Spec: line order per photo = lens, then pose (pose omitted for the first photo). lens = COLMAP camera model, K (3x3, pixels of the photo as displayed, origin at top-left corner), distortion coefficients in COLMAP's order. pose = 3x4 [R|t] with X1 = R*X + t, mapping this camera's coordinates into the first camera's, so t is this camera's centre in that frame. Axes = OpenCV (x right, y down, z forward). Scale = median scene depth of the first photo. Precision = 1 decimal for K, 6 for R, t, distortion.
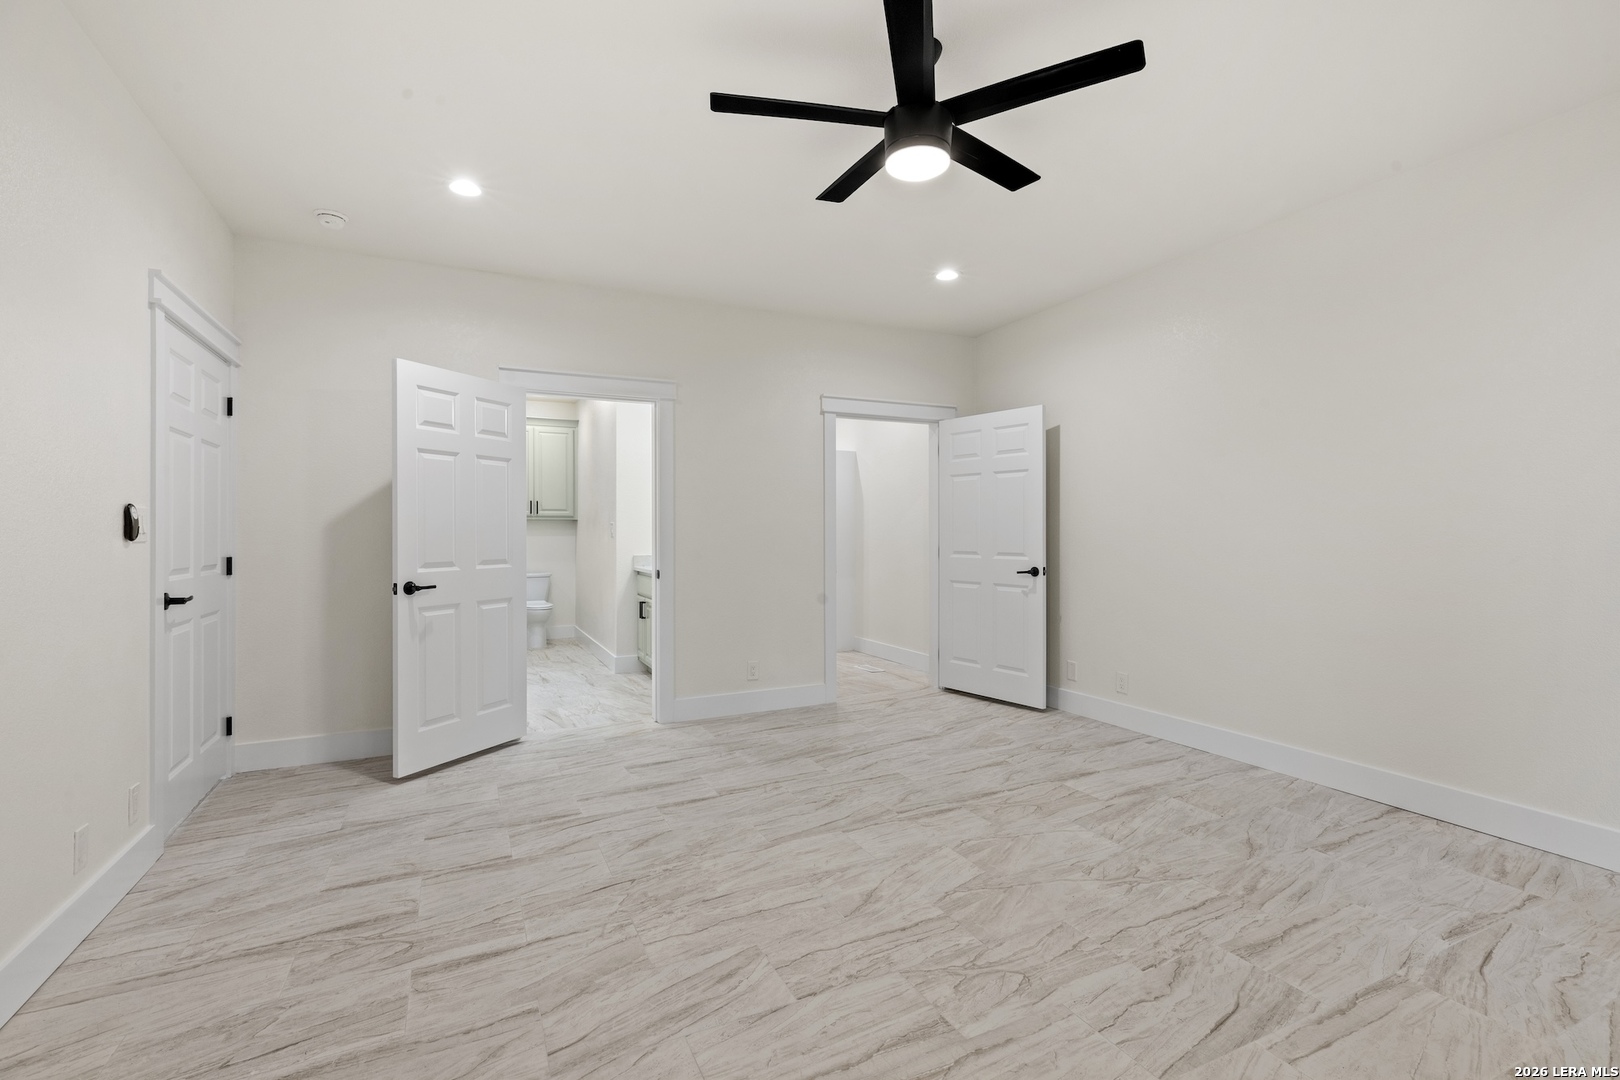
lens RADIAL K [[727.0, 0, 809.9], [0, 727.0, 534.8], [0, 0, 1]] dist [0.005402, 0.000243]
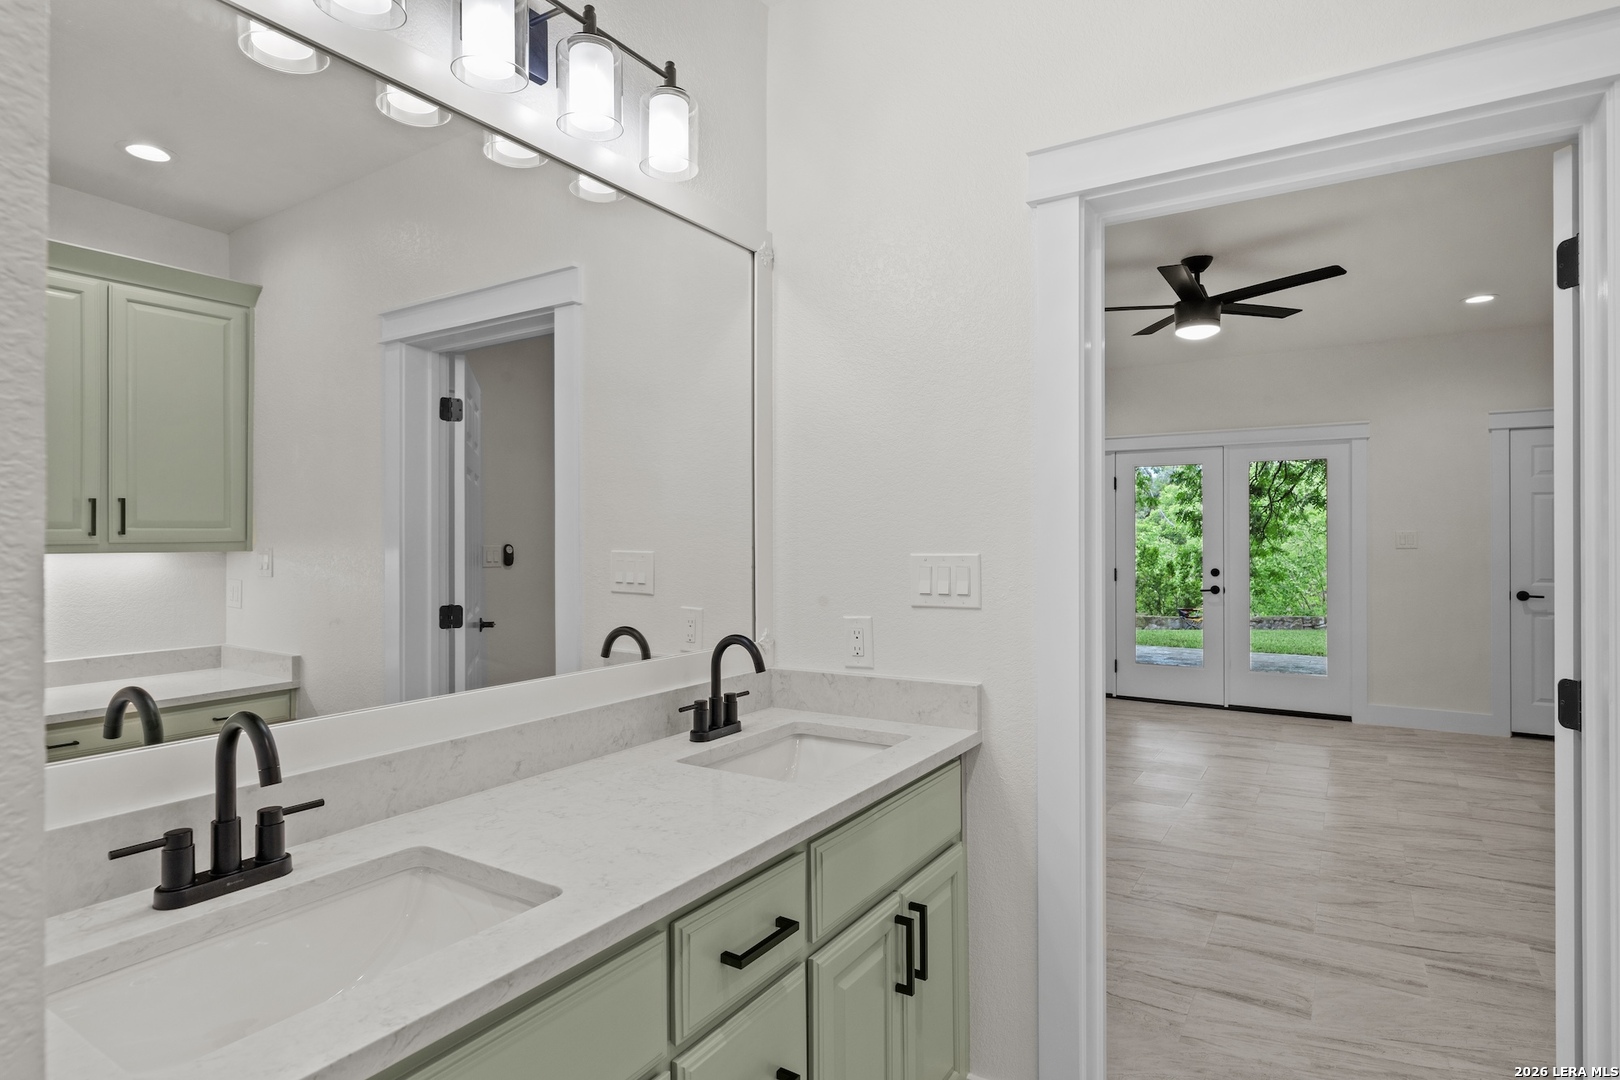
lens RADIAL K [[849.4, 0, 812.9], [0, 849.4, 534.5], [0, 0, 1]] dist [0.002144, 0.000089]
pose [[-0.527429, 0.005982, 0.849578, -0.786704], [0.004419, 0.999981, -0.004298, -0.054742], [-0.849588, 0.001488, -0.527445, 2.161801]]
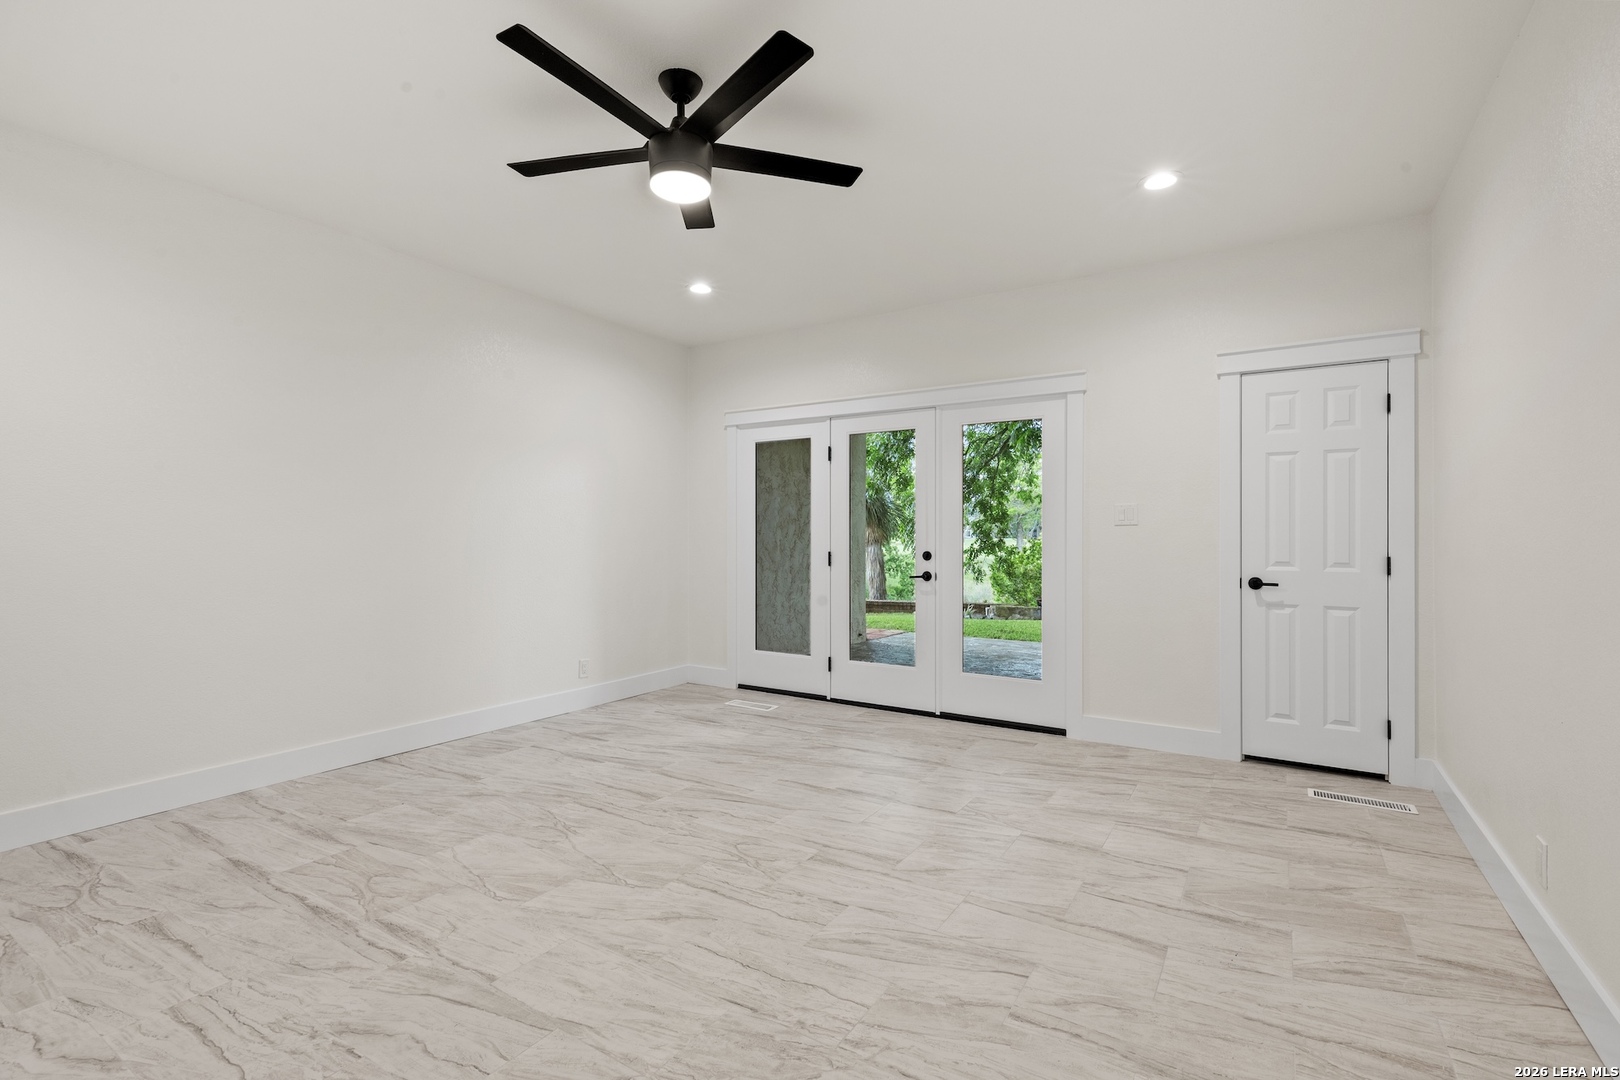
lens RADIAL K [[727.0, 0, 809.9], [0, 727.0, 534.8], [0, 0, 1]] dist [0.005402, 0.000243]
pose [[-0.521408, 0.004763, 0.853294, -0.694406], [0.001536, 0.999988, -0.004643, 0.001878], [-0.853306, -0.001110, -0.521409, 1.124103]]
